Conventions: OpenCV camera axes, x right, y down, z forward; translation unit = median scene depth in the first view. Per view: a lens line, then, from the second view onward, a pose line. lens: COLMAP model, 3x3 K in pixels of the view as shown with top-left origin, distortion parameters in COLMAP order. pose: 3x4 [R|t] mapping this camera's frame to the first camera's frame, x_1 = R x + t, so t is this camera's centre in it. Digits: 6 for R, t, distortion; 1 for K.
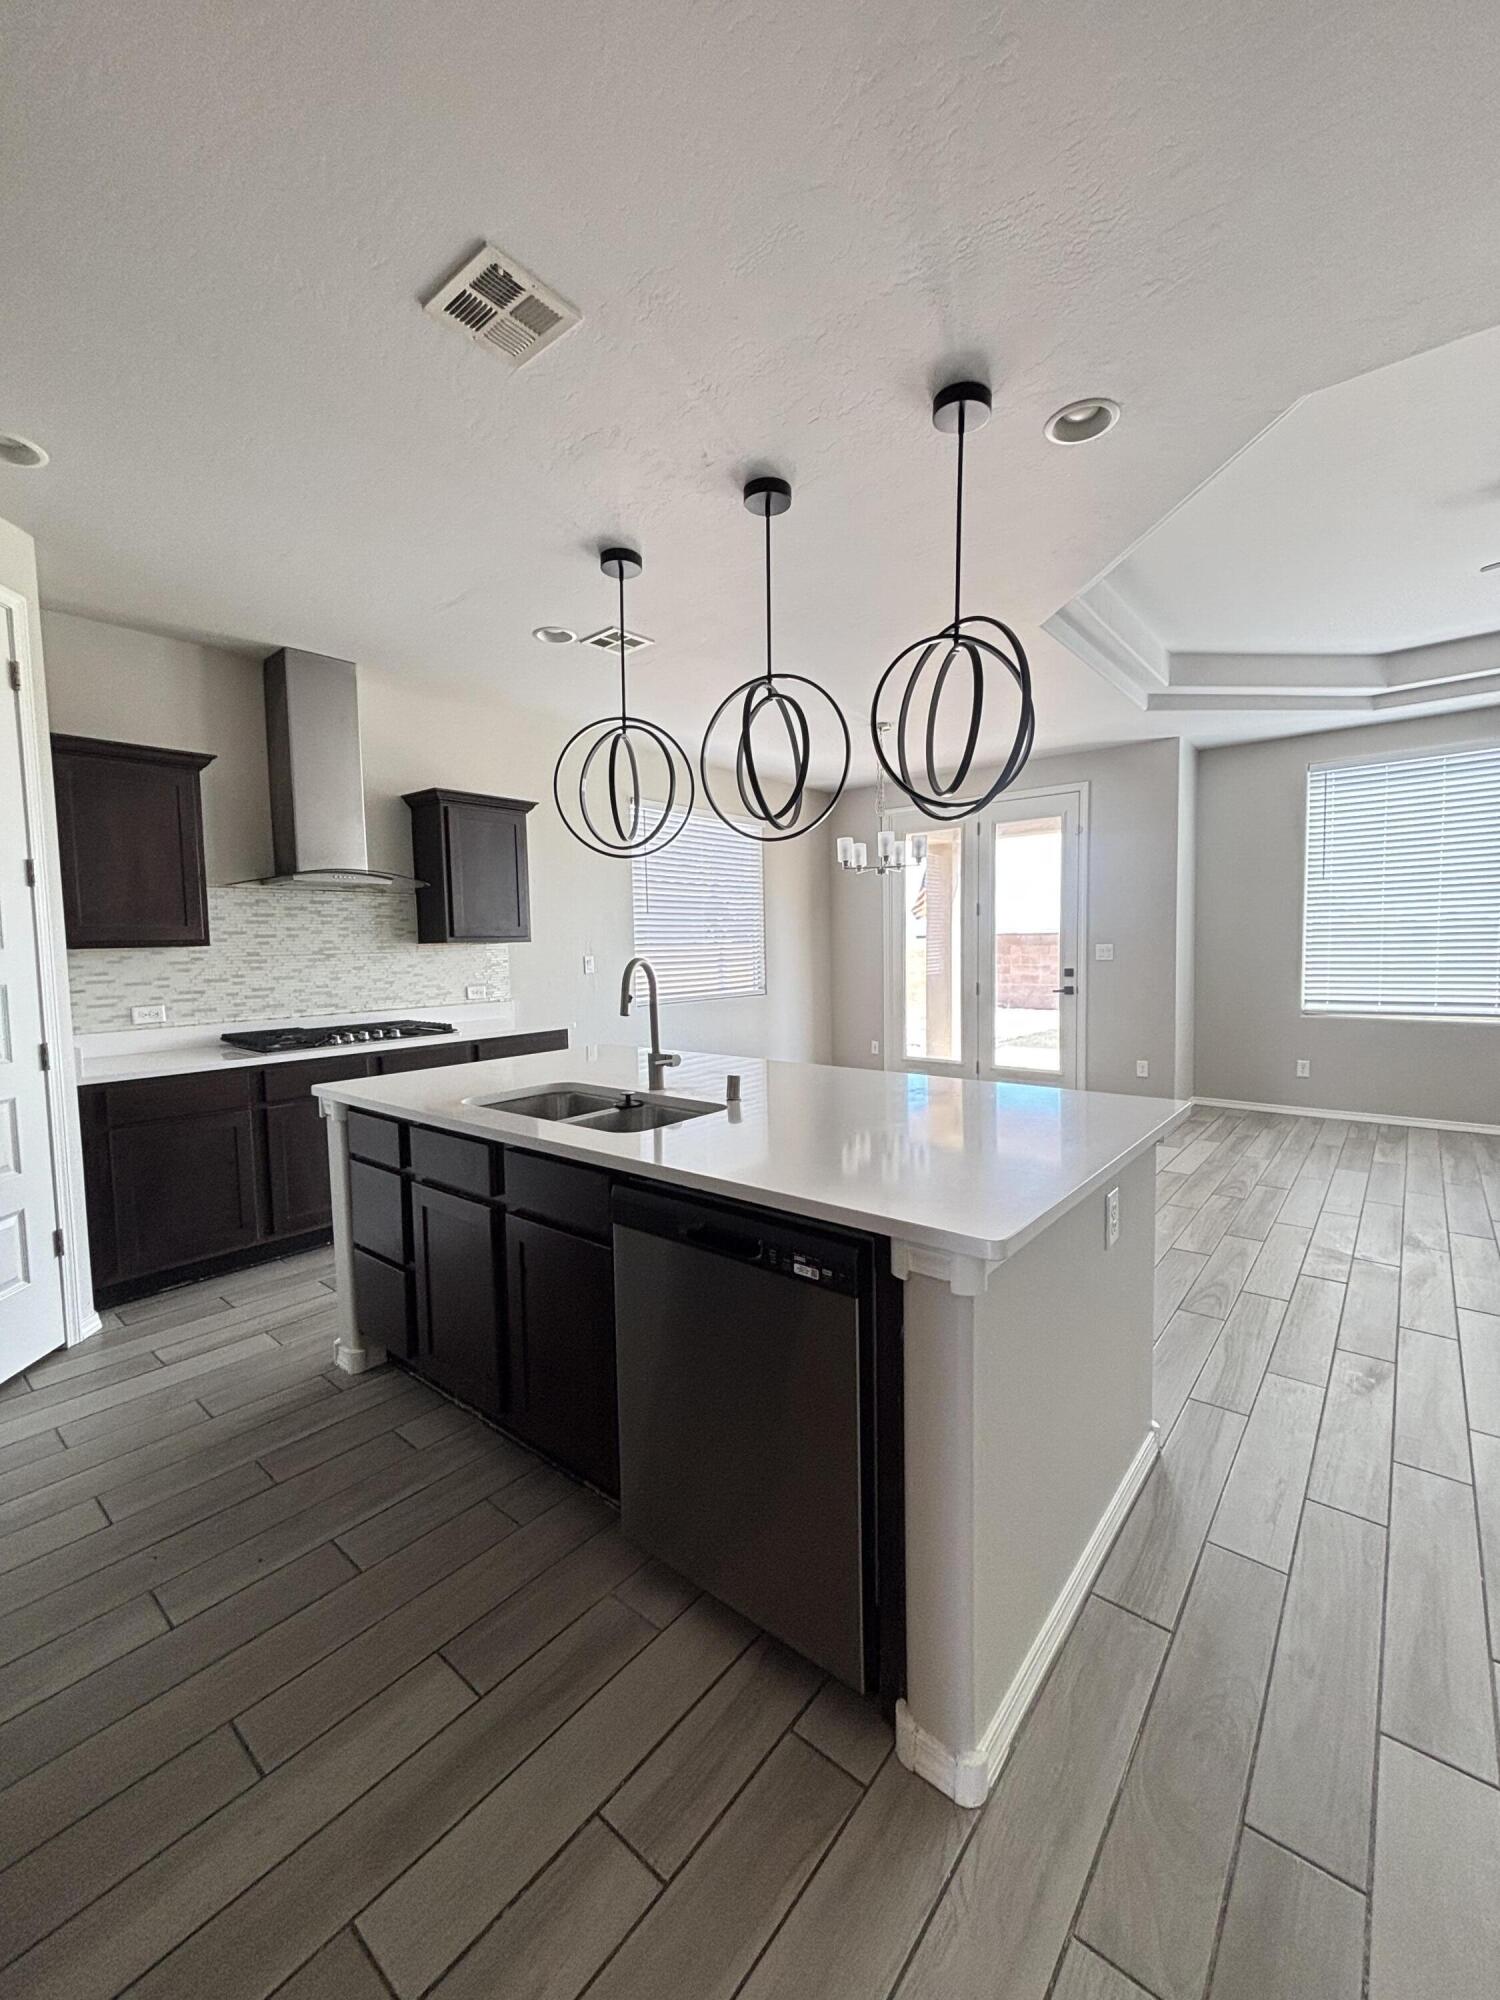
lens RADIAL K [[806.5, 0, 750.0], [0, 806.5, 1000.0], [0, 0, 1]] dist [-0.001114, -0.000196]
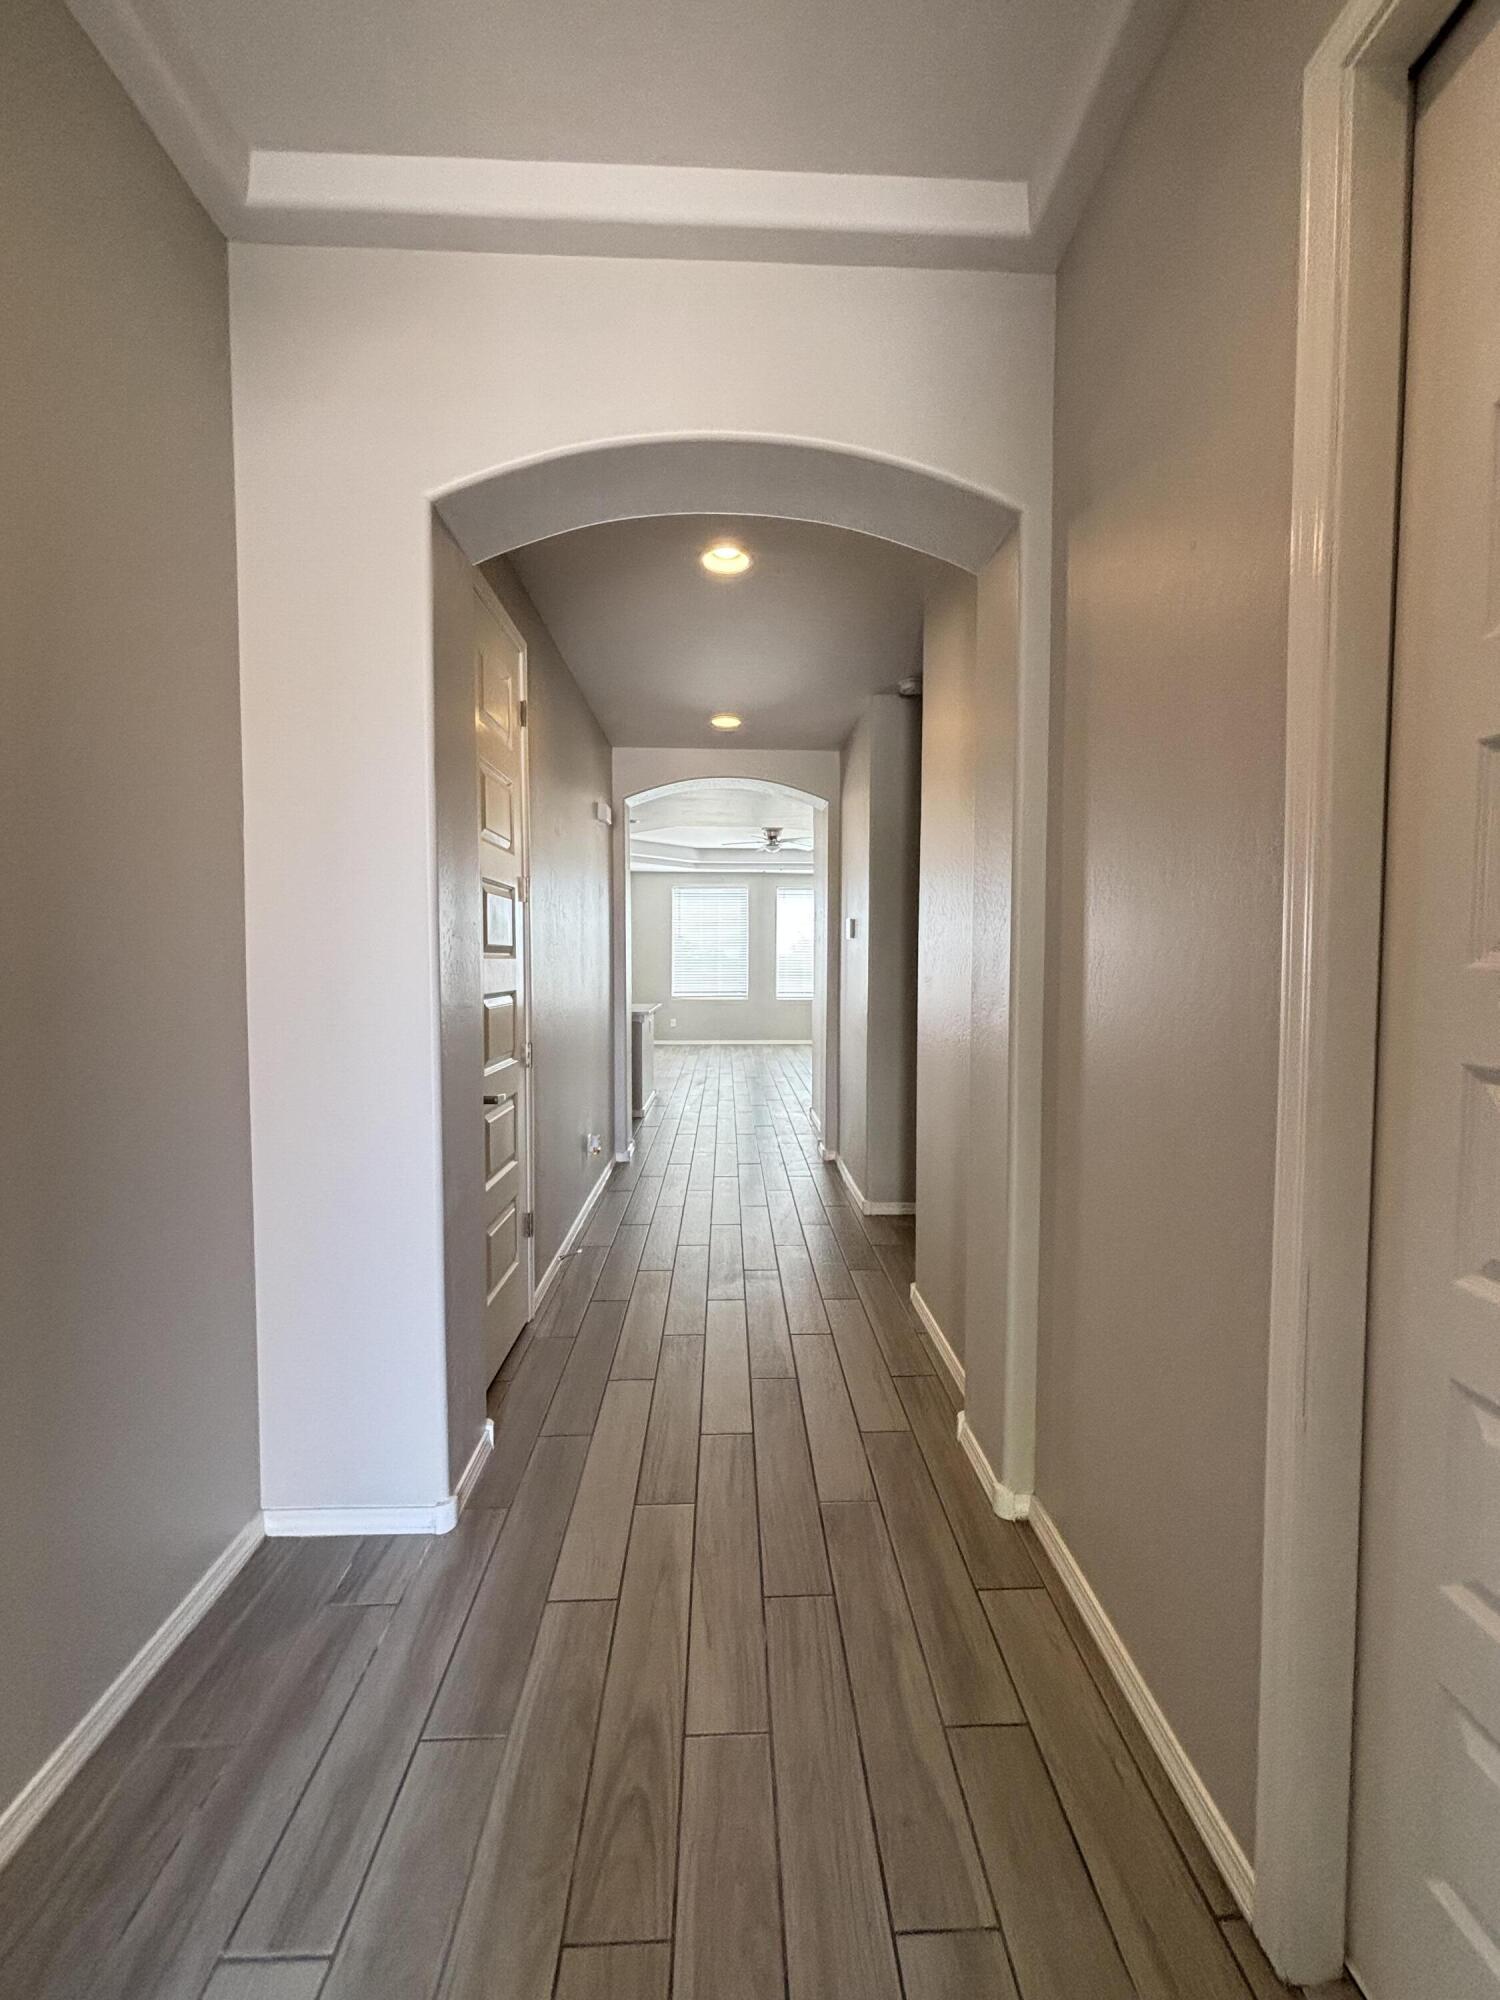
lens RADIAL K [[792.1, 0, 750.0], [0, 792.1, 1000.0], [0, 0, 1]] dist [0.003036, 0.000163]
pose [[0.751929, -0.014922, 0.659076, -0.575984], [0.027255, 0.999593, -0.008462, 0.047193], [-0.658681, 0.024326, 0.752029, -0.759507]]
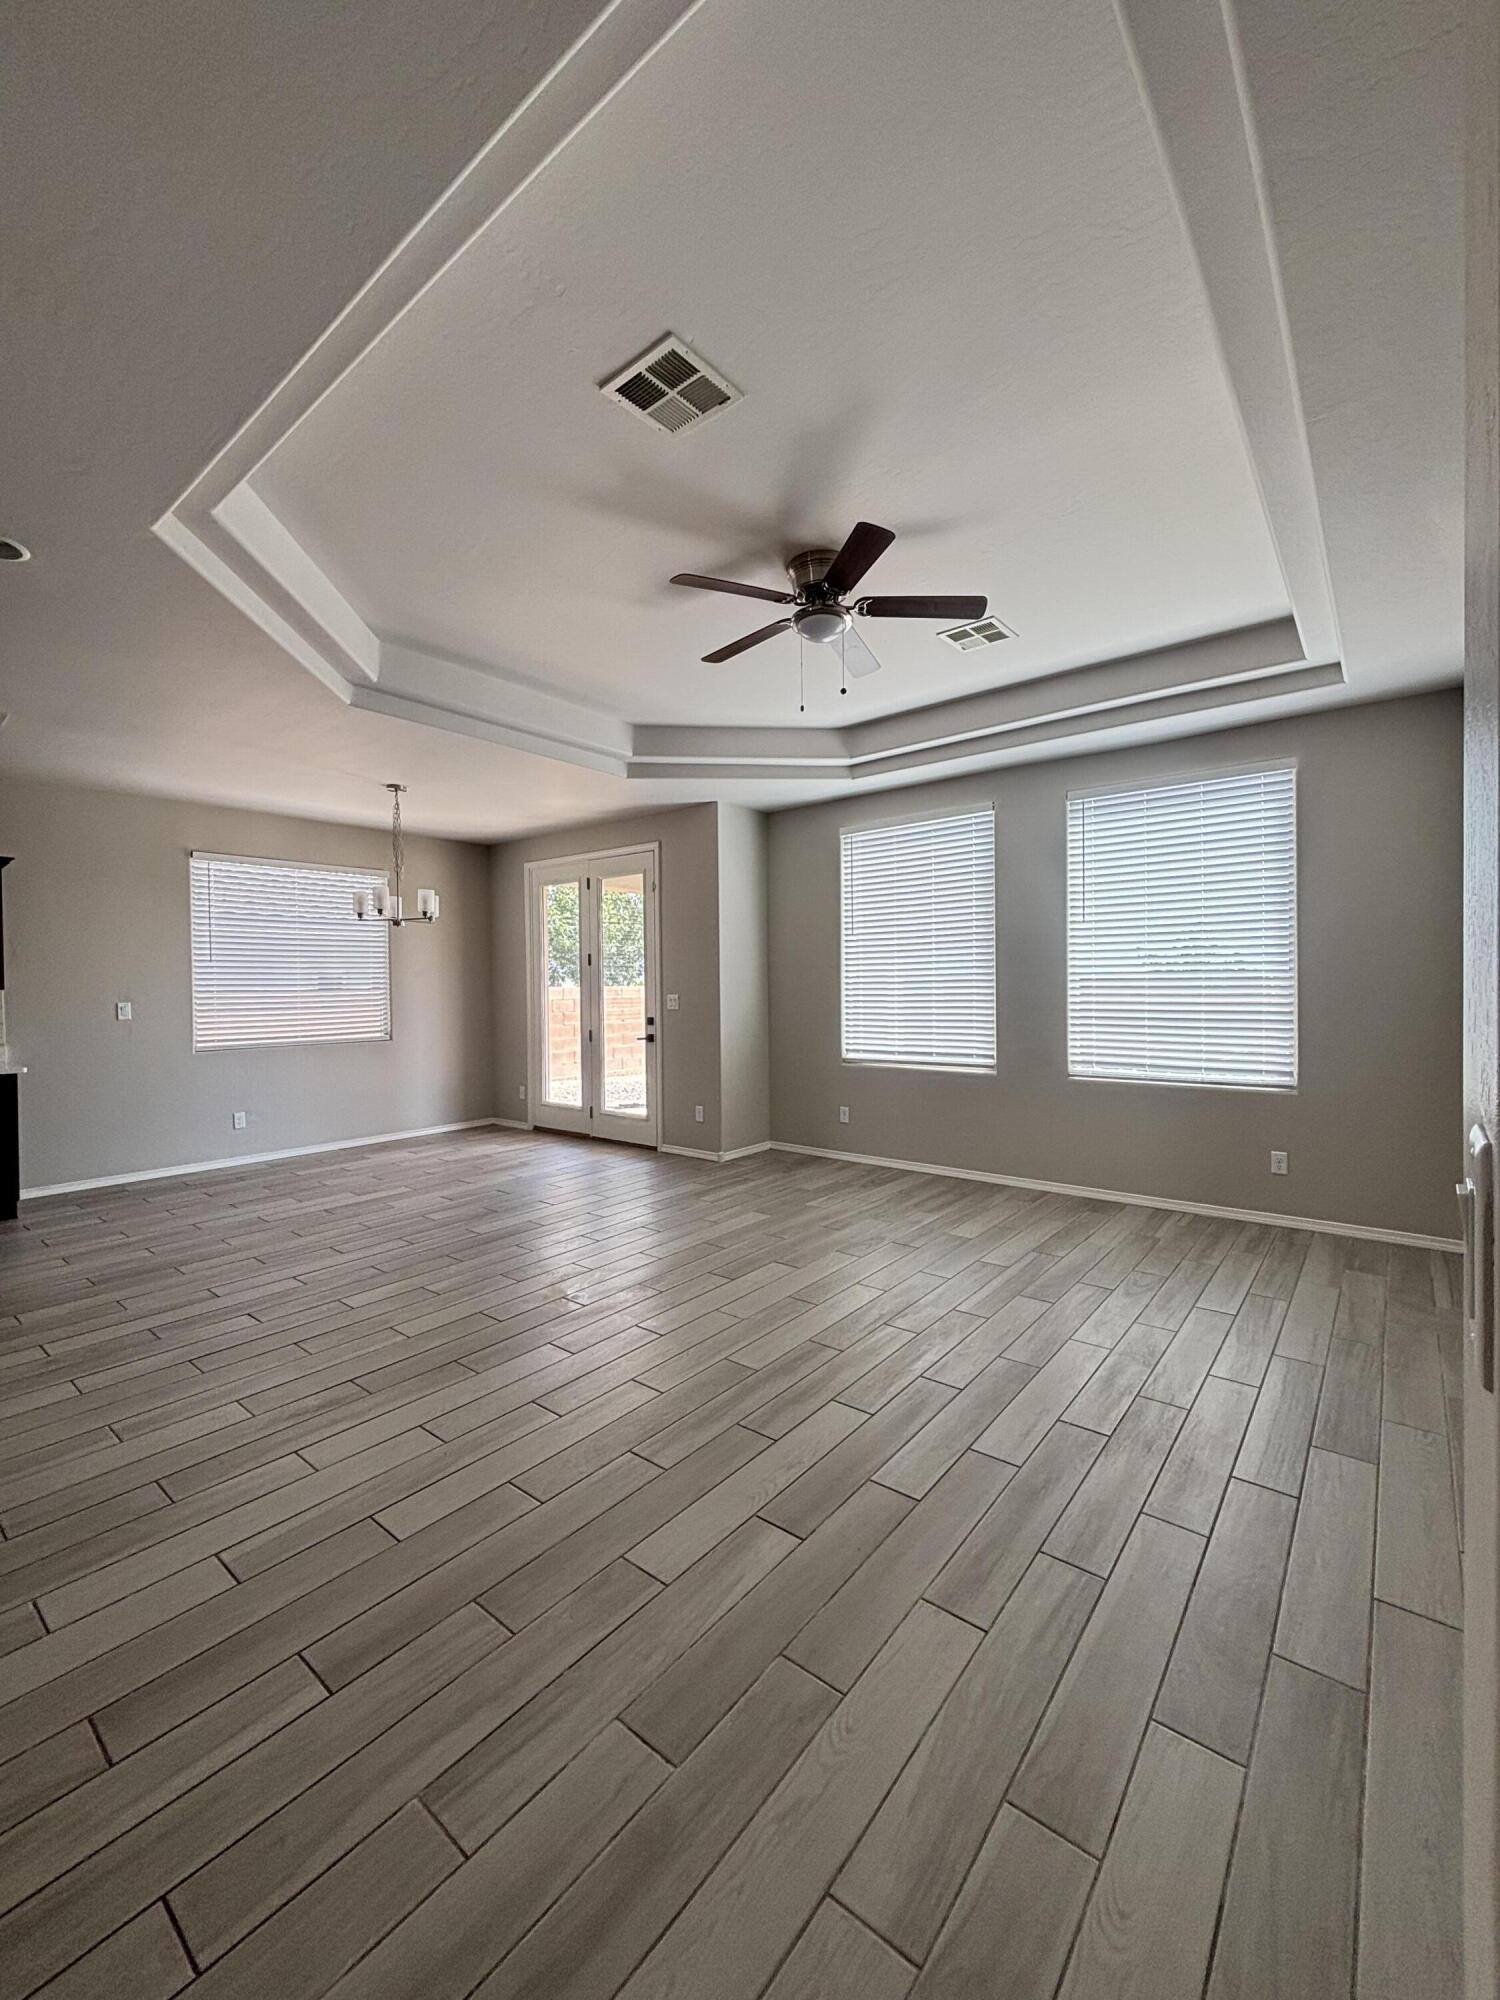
lens RADIAL K [[792.1, 0, 750.0], [0, 792.1, 1000.0], [0, 0, 1]] dist [0.003036, 0.000163]
pose [[0.999958, 0.007008, 0.005917, 0.557069], [-0.006668, 0.998429, -0.055633, -0.005437], [-0.006297, 0.055591, 0.998434, -0.032178]]
